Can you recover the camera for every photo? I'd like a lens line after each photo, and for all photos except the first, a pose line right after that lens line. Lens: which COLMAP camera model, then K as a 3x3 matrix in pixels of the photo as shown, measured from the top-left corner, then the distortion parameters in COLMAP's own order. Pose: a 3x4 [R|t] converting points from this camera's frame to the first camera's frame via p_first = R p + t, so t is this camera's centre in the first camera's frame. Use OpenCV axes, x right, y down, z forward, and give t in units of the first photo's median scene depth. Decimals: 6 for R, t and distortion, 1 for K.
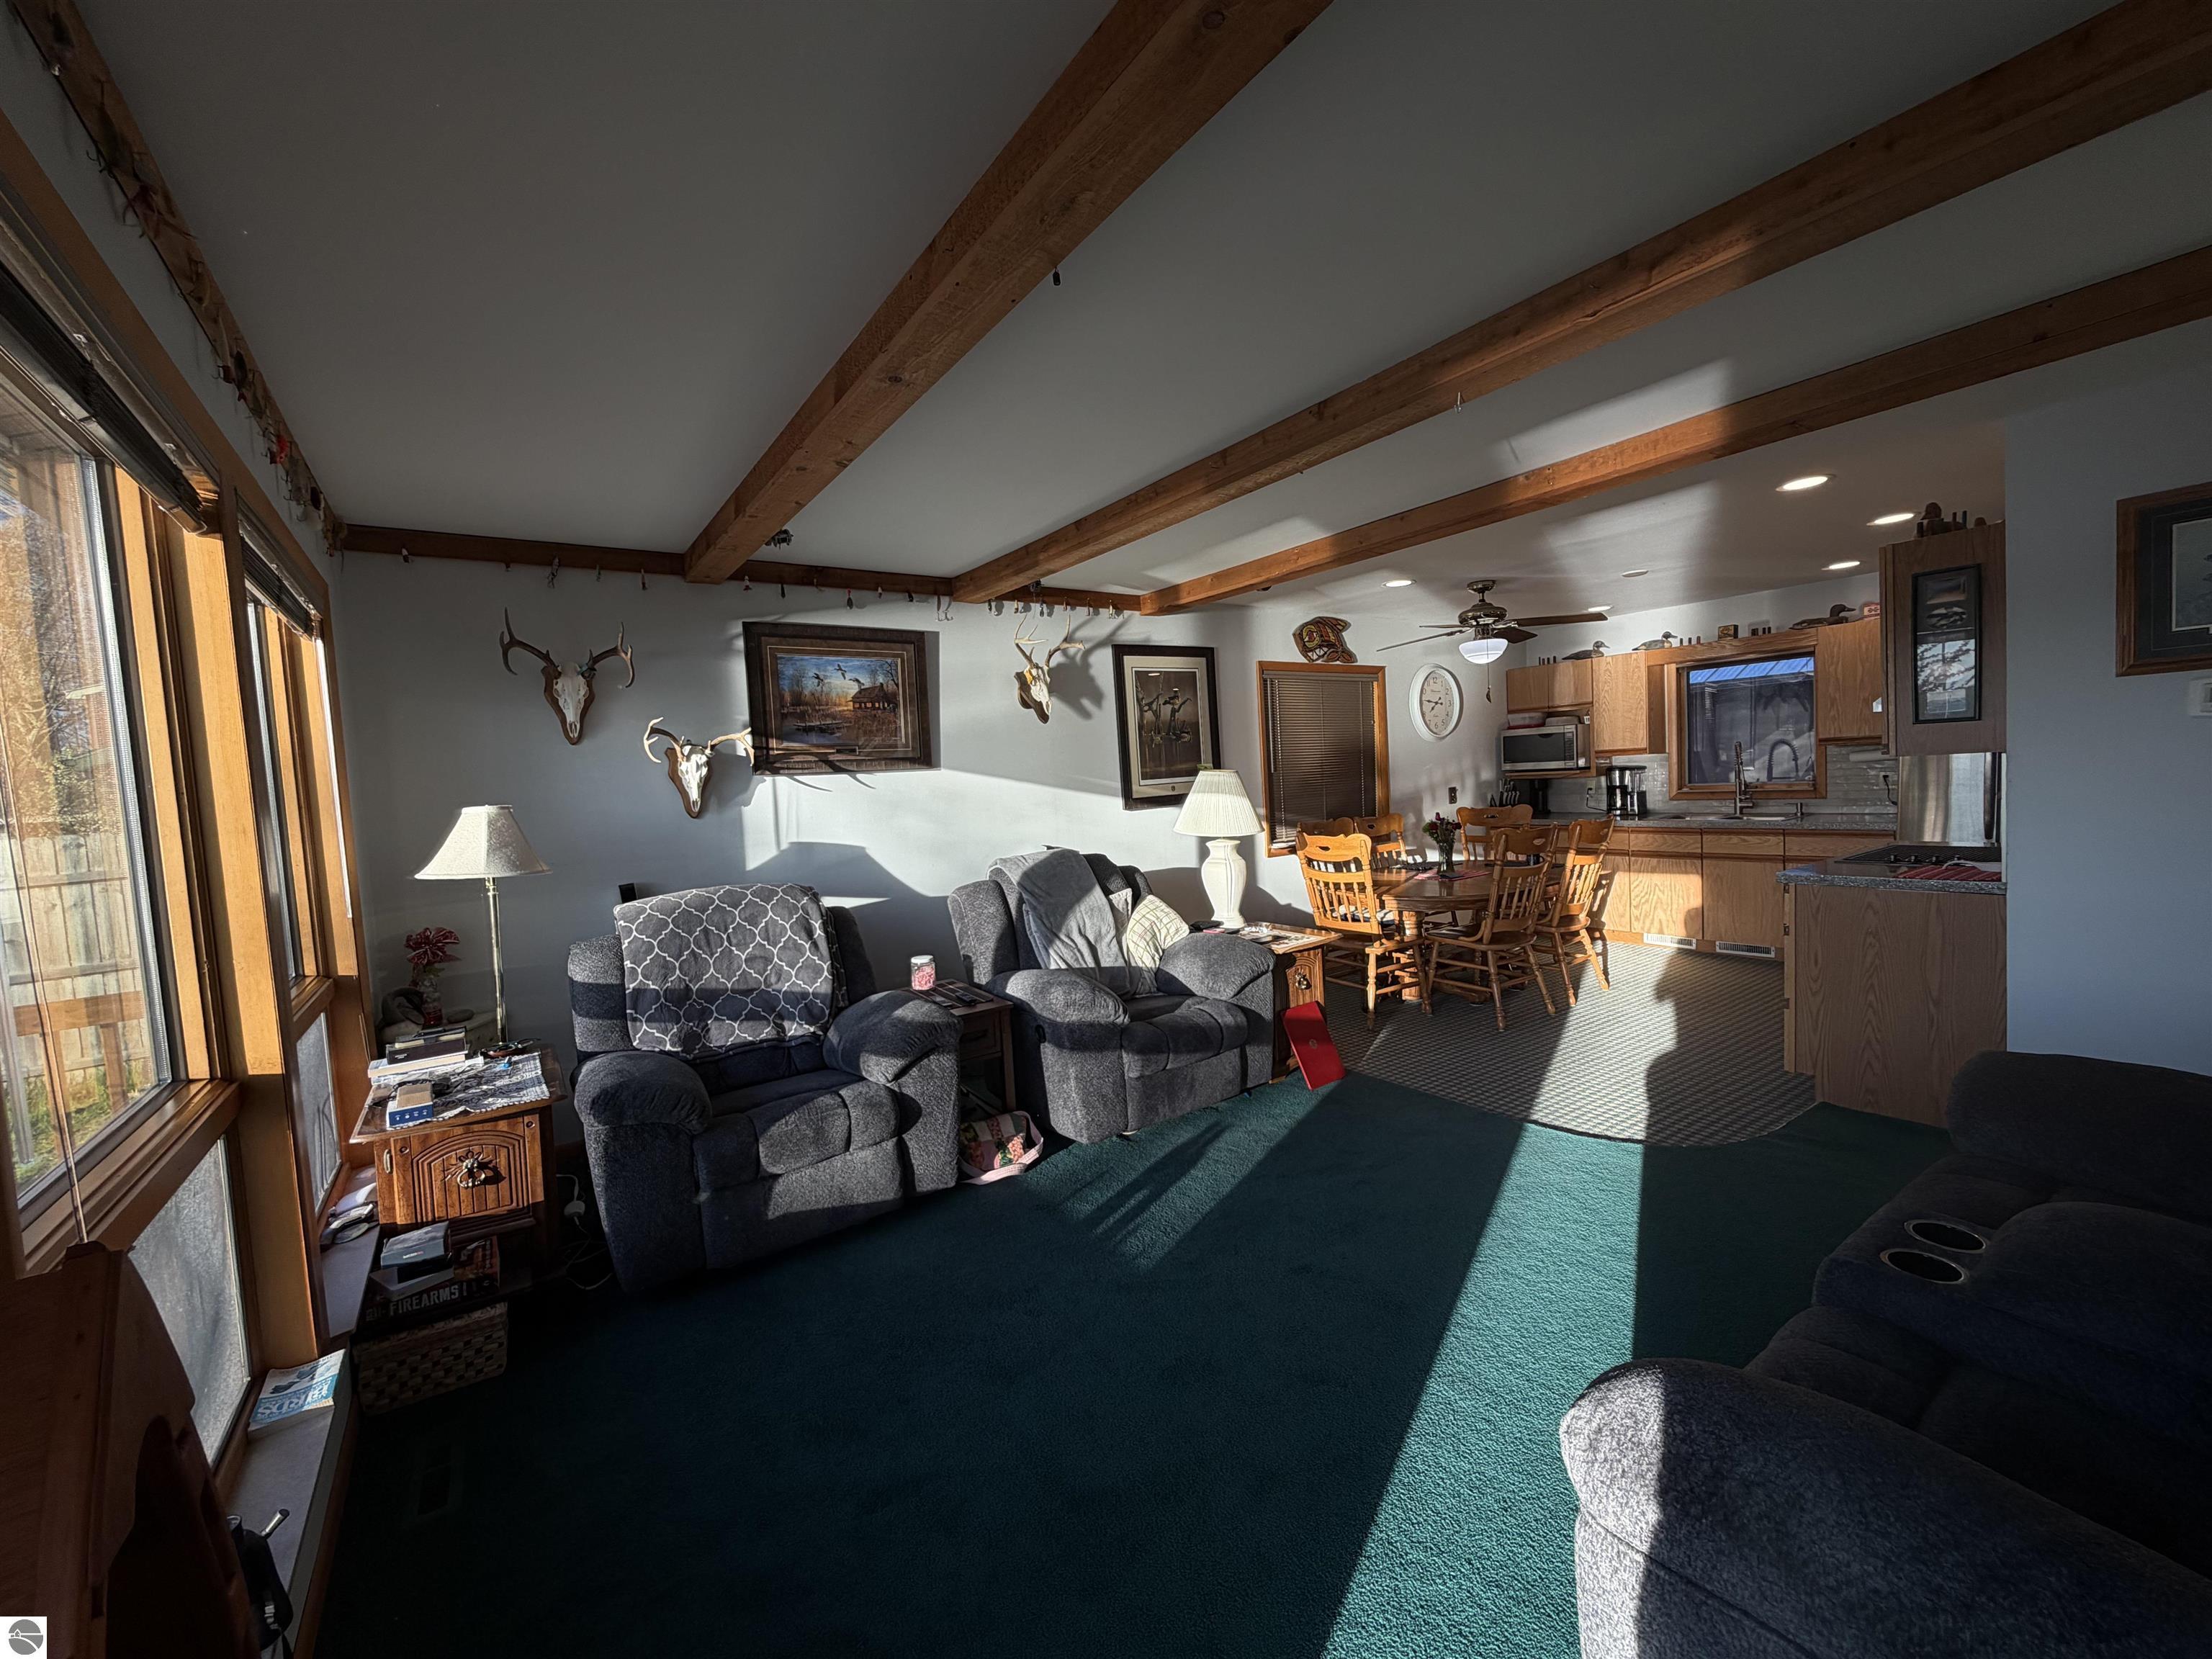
lens RADIAL K [[881.6, 0, 1097.8], [0, 881.6, 831.8], [0, 0, 1]] dist [0.002276, 0.000269]
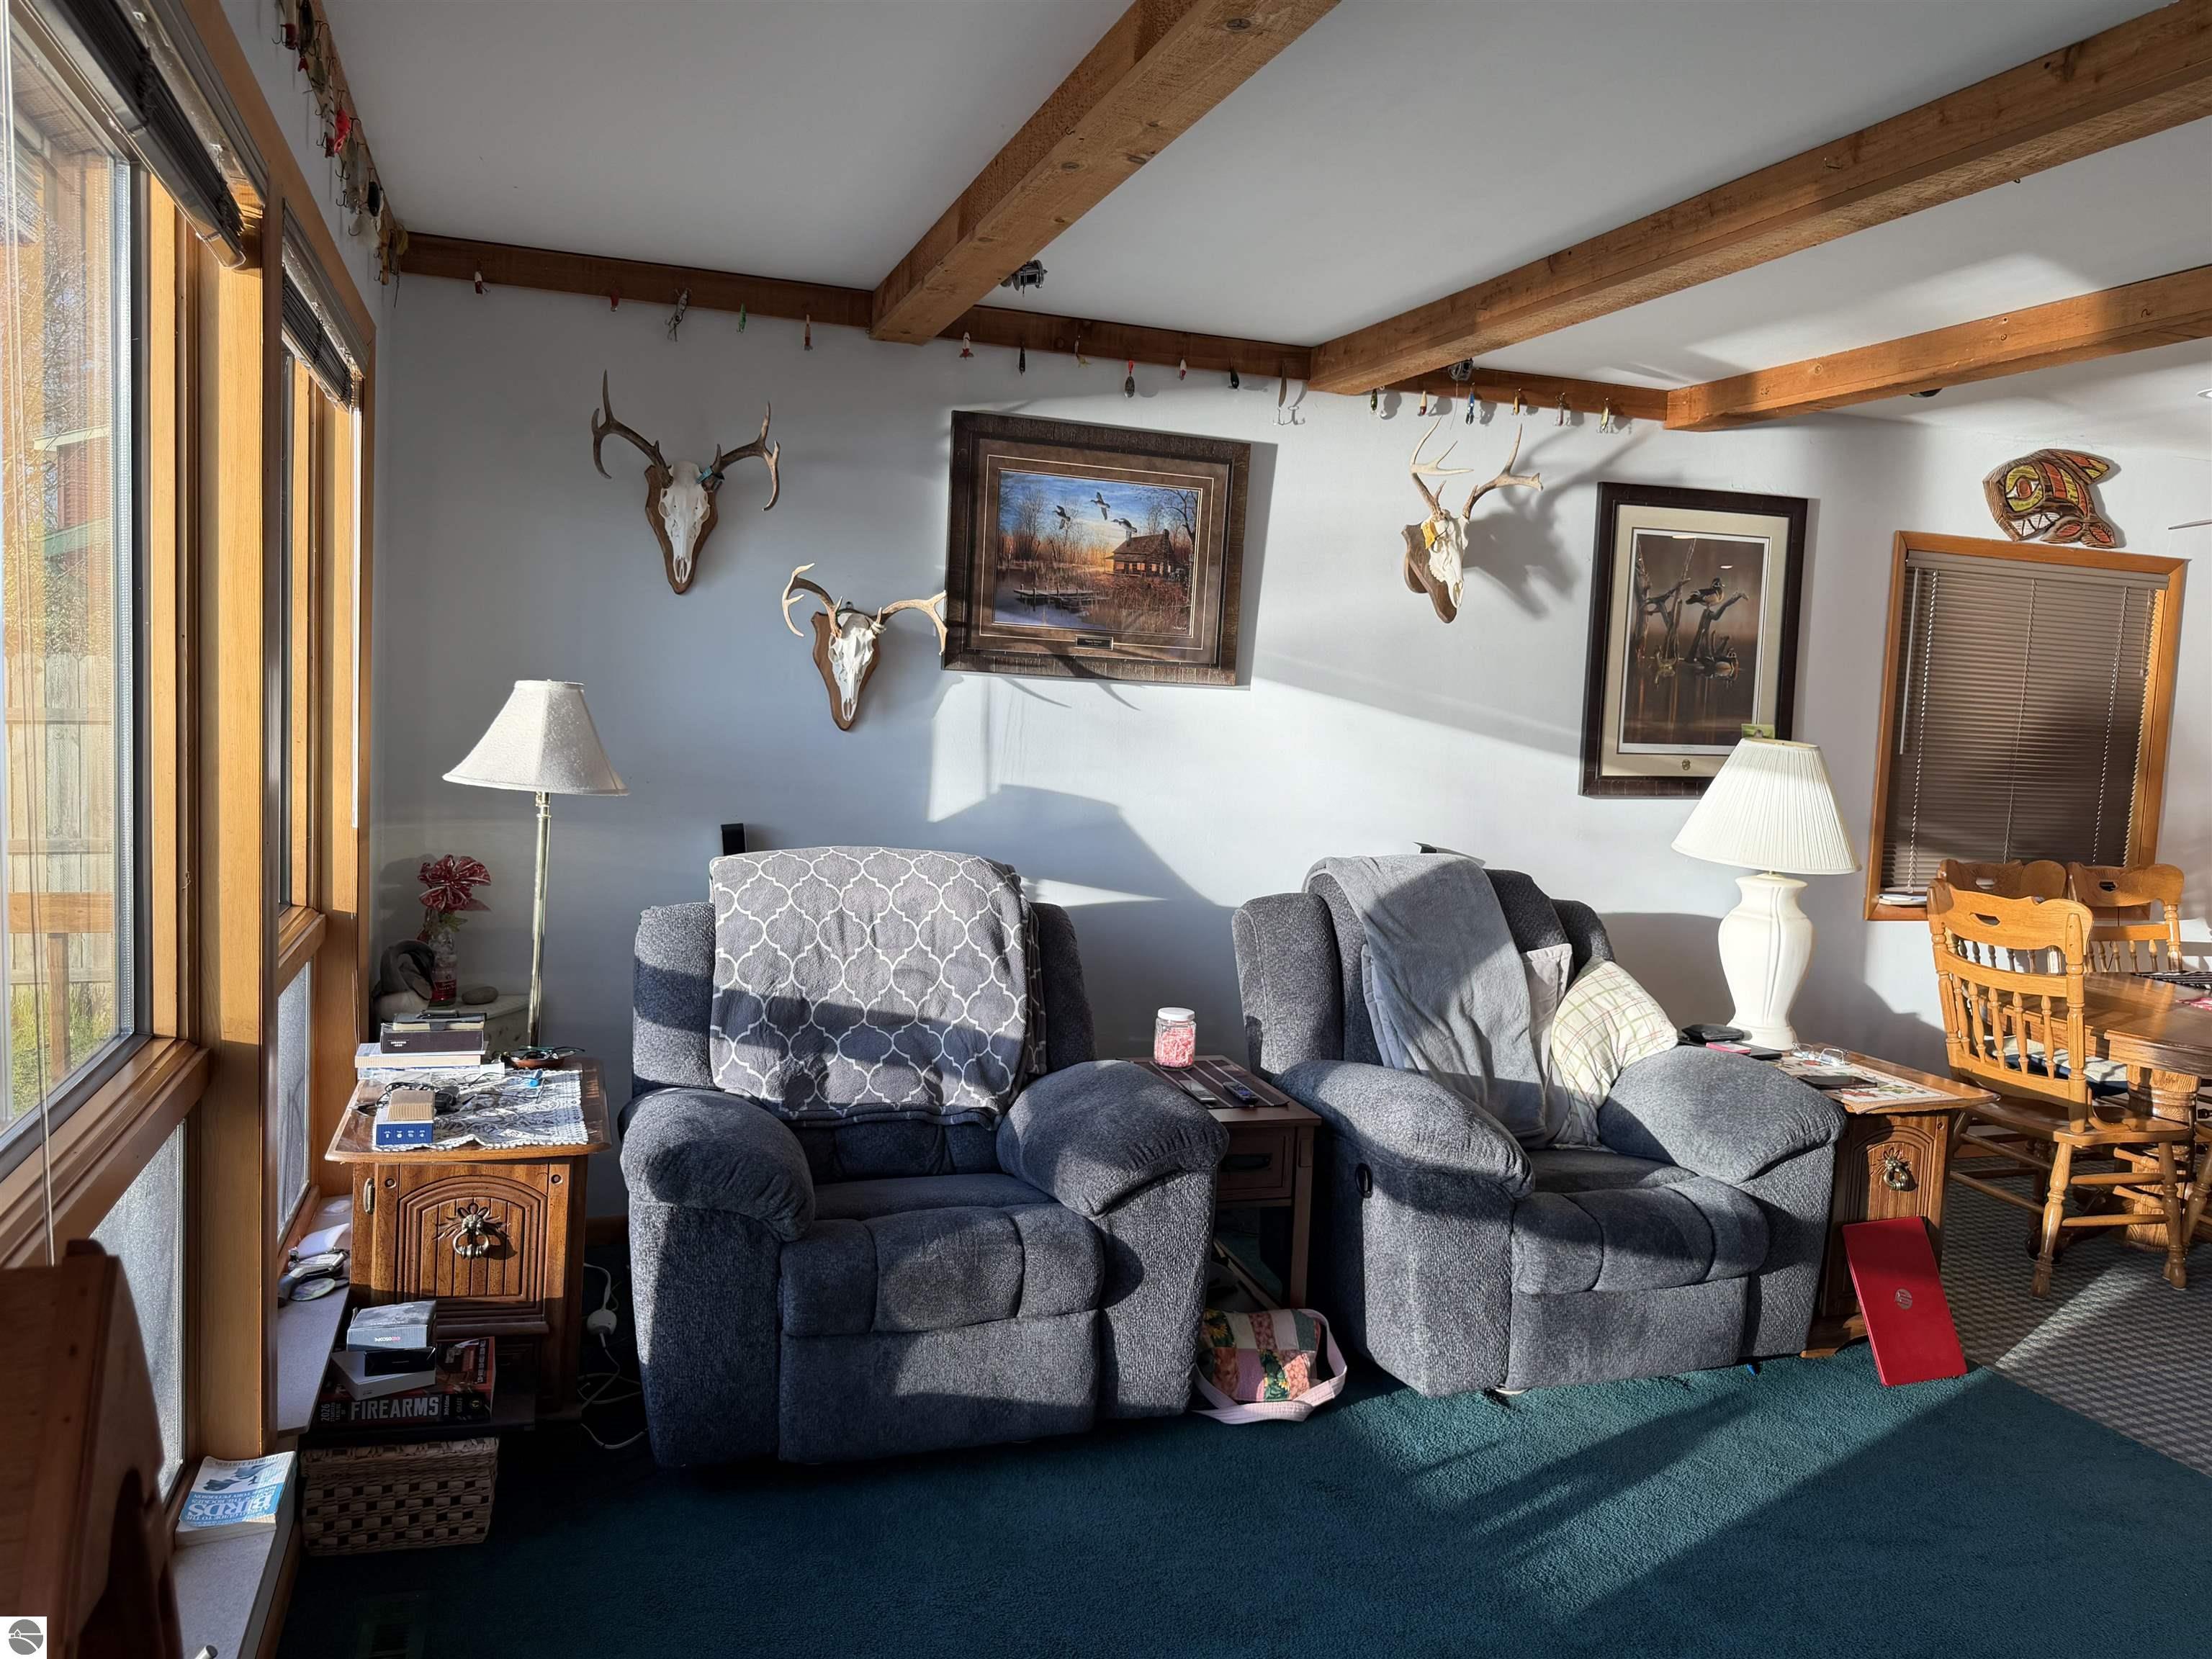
lens RADIAL K [[1604.9, 0, 1094.3], [0, 1604.9, 828.5], [0, 0, 1]] dist [0.097483, -0.151966]
pose [[0.955979, 0.122168, -0.266795, 0.016124], [-0.115888, 0.992488, 0.039220, -0.012272], [0.269582, -0.006575, 0.962955, -0.030640]]
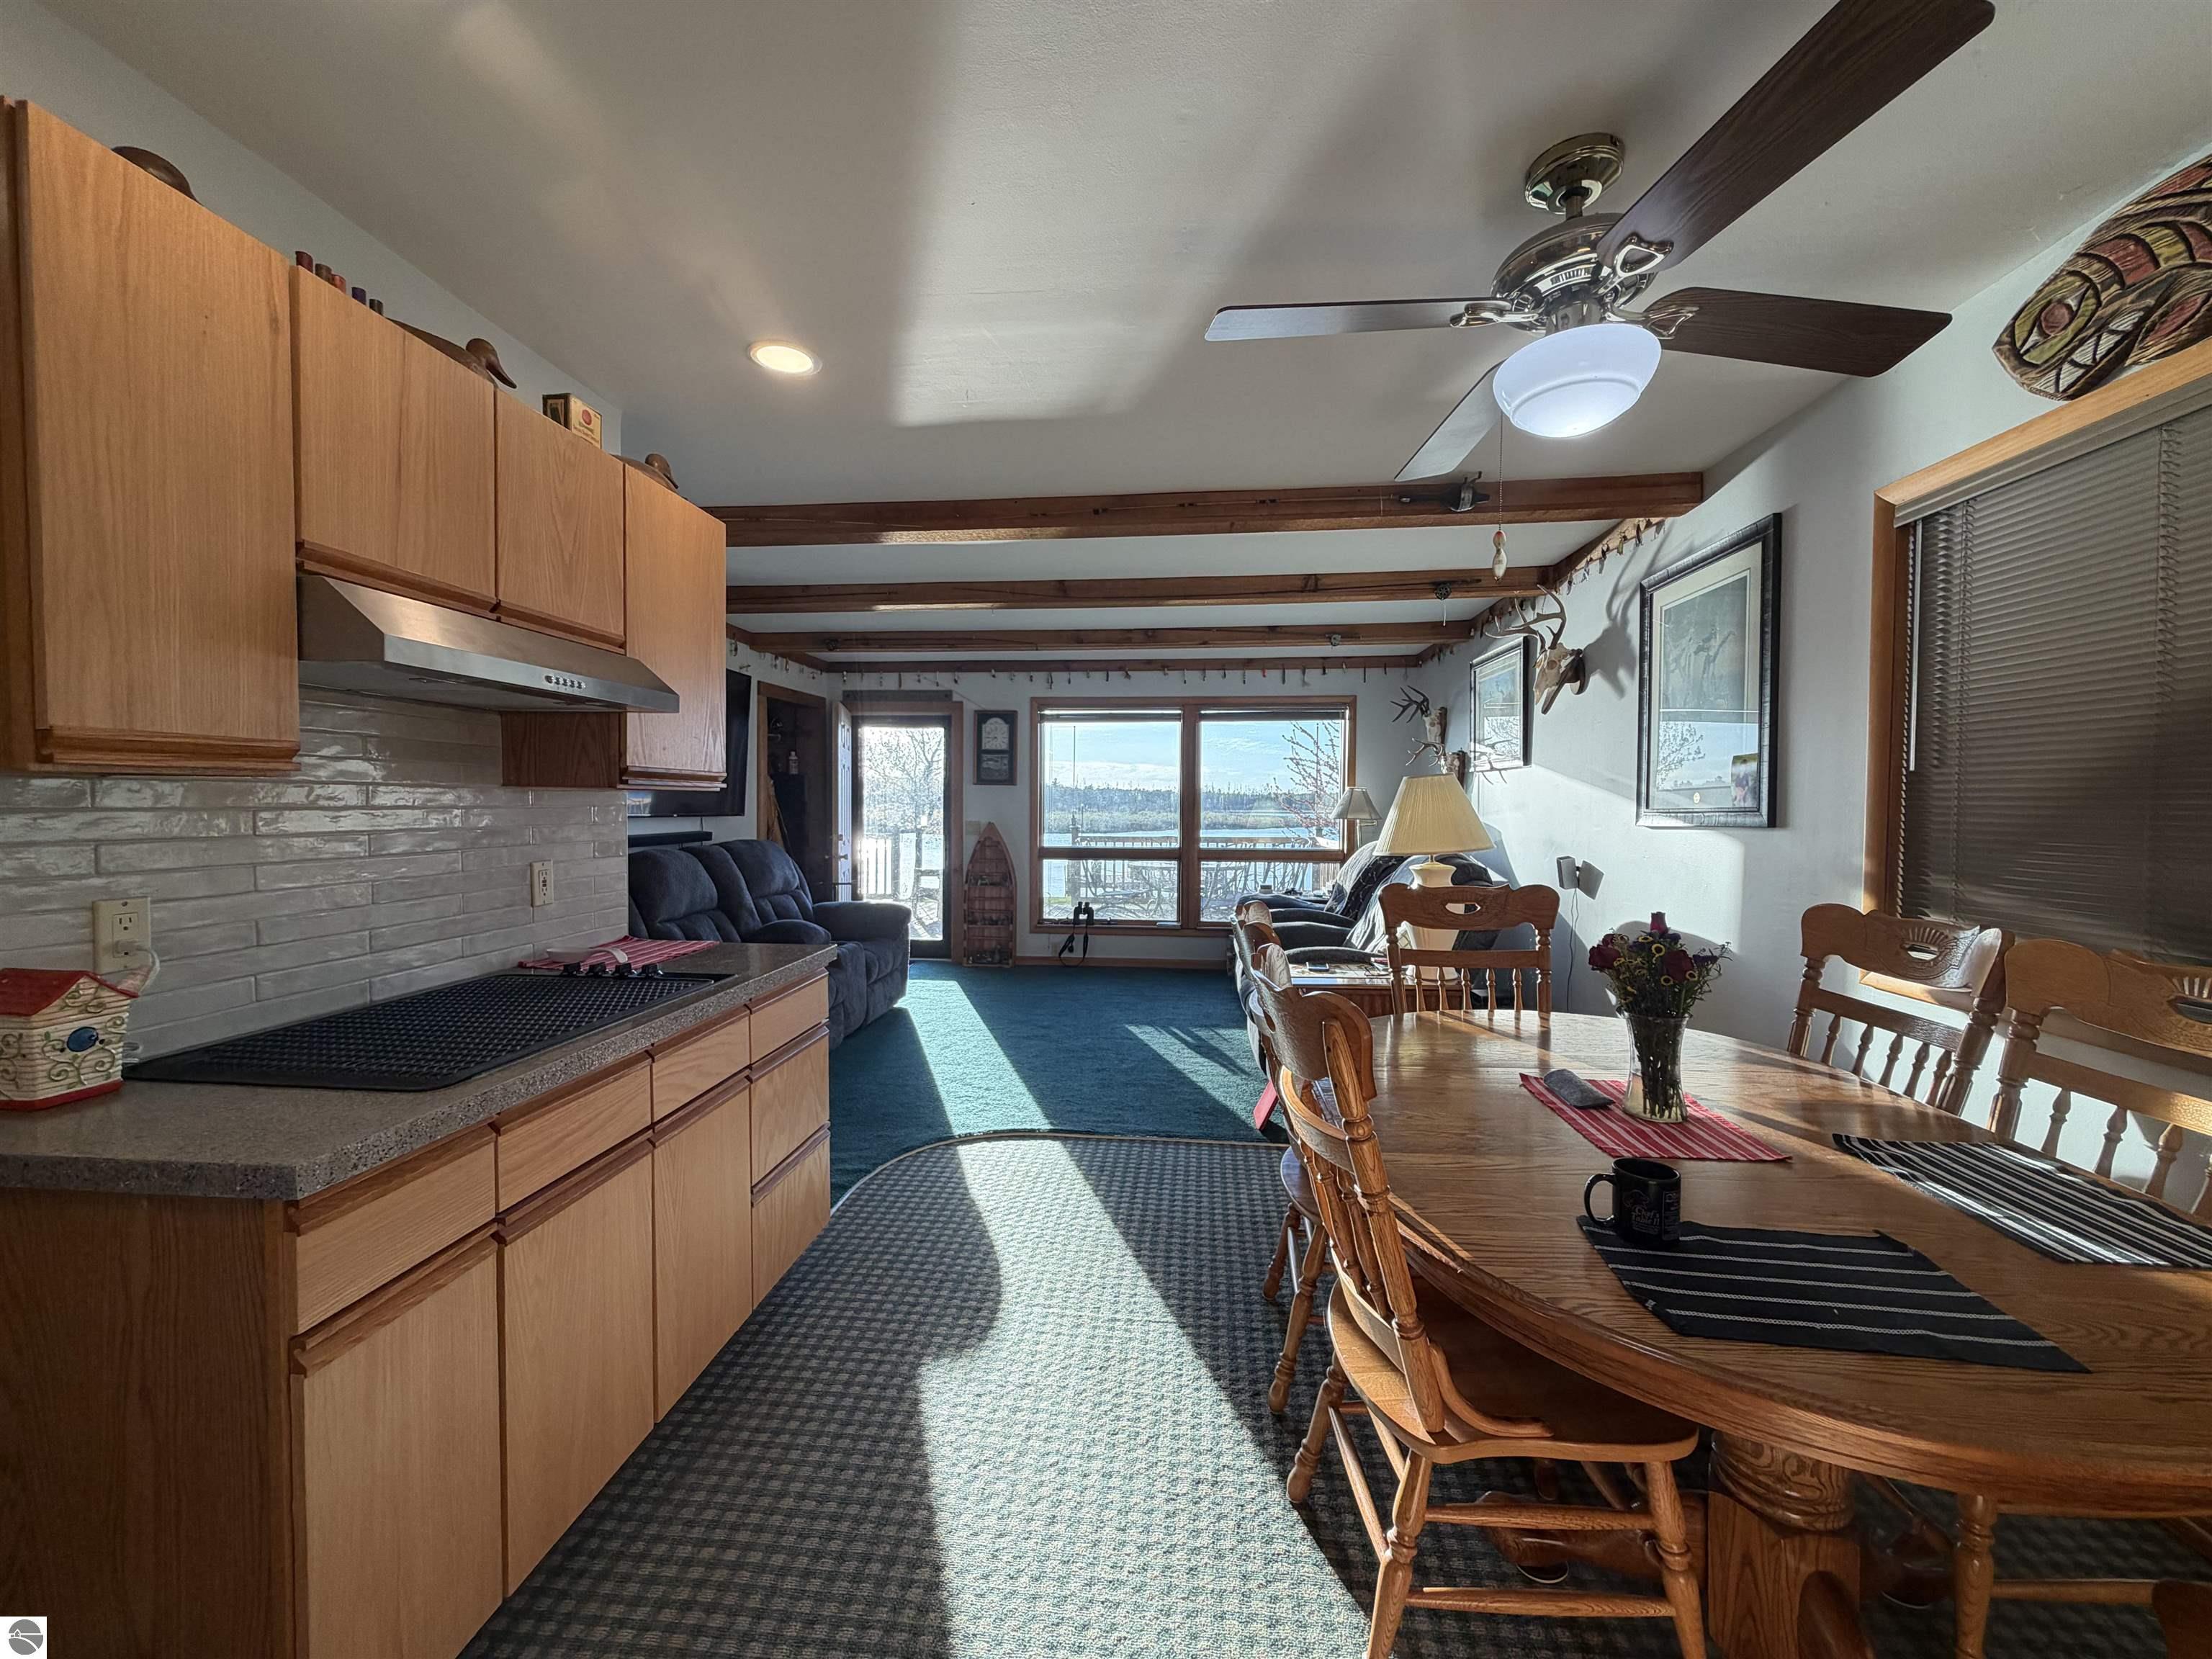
lens RADIAL K [[879.1, 0, 1102.2], [0, 879.1, 830.4], [0, 0, 1]] dist [0.000494, -0.000032]
pose [[-0.648249, 0.079103, -0.757309, 1.108975], [-0.010356, 0.993581, 0.112647, -0.128332], [0.761358, 0.080866, -0.643268, 1.543910]]
